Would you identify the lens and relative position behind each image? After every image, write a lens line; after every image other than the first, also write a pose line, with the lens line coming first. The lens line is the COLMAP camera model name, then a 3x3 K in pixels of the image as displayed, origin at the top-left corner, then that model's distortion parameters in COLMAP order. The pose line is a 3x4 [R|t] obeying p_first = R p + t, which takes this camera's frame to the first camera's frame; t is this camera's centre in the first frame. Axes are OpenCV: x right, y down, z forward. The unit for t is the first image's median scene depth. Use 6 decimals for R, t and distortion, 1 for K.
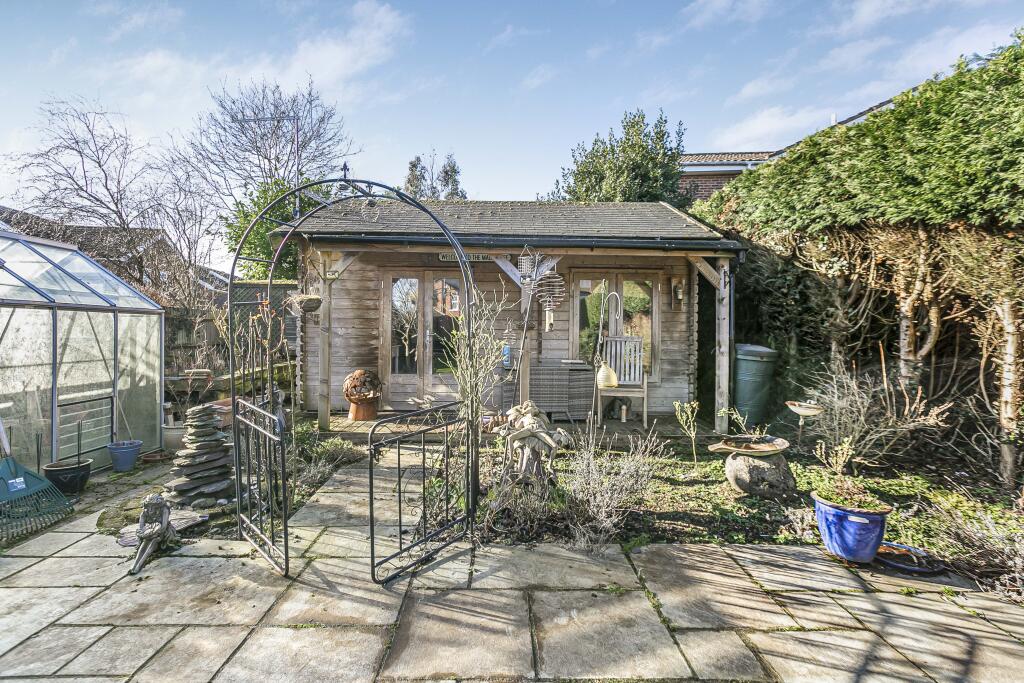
lens RADIAL K [[463.7, 0, 512.7], [0, 463.7, 332.0], [0, 0, 1]] dist [-0.003109, 0.001588]
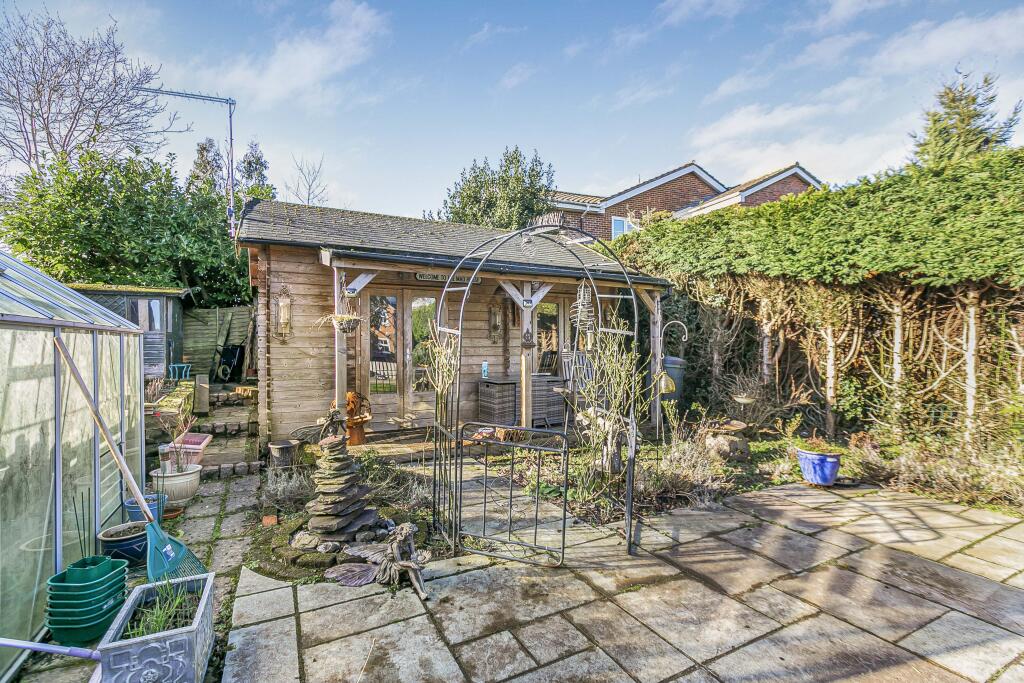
lens RADIAL K [[463.7, 0, 515.4], [0, 463.7, 344.7], [0, 0, 1]] dist [-0.003109, 0.001588]
pose [[0.893736, -0.011942, 0.448434, -0.694268], [0.010757, 0.999929, 0.005191, -0.024702], [-0.448464, 0.000185, 0.893801, 0.003775]]
